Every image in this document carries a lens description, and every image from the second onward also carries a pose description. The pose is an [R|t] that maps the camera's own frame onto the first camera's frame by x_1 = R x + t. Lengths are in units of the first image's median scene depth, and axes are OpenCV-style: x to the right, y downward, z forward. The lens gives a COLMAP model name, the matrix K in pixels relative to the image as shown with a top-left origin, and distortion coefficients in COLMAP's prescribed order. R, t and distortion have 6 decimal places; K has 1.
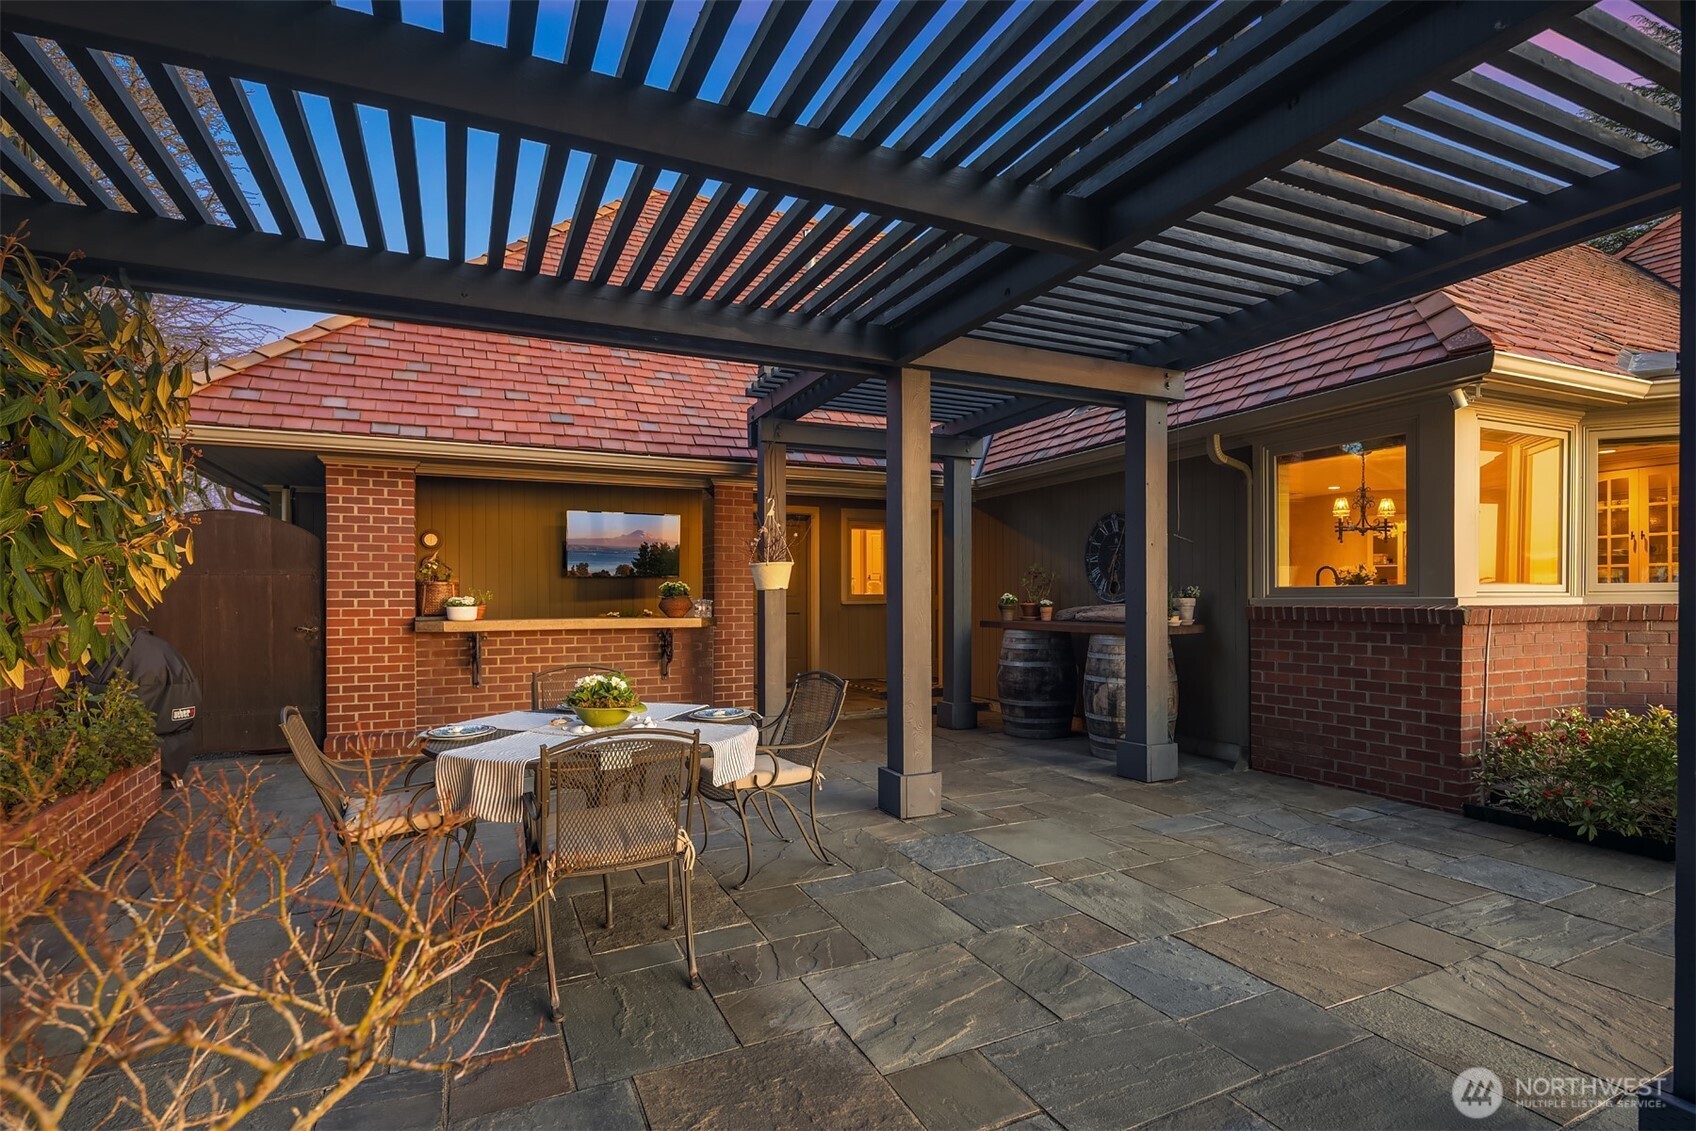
lens RADIAL K [[825.2, 0, 848.0], [0, 825.2, 565.5], [0, 0, 1]] dist [-0.000967, -0.000211]
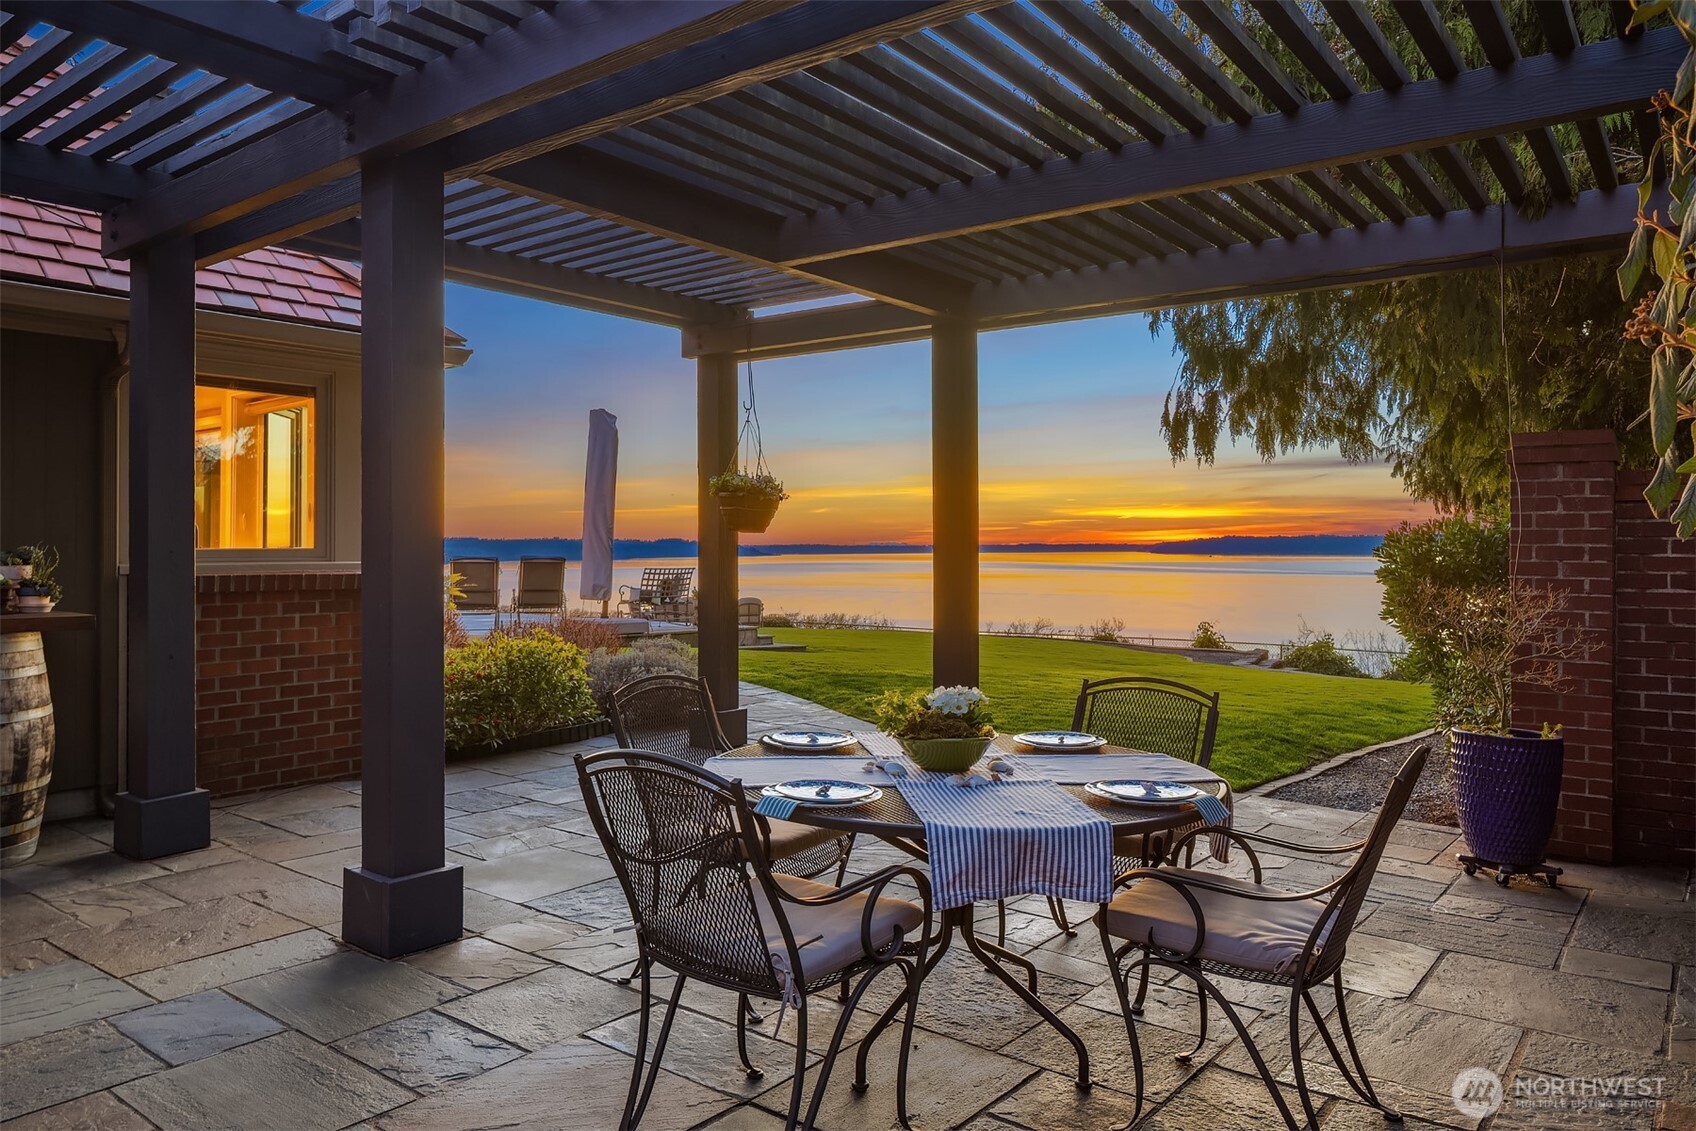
lens RADIAL K [[1144.9, 0, 848.0], [0, 1144.9, 565.5], [0, 0, 1]] dist [-0.000869, -0.000525]
pose [[-0.456232, 0.003022, 0.889856, -0.700366], [-0.021699, 0.999659, -0.014520, 0.045027], [-0.889596, -0.025933, -0.456011, 0.992830]]
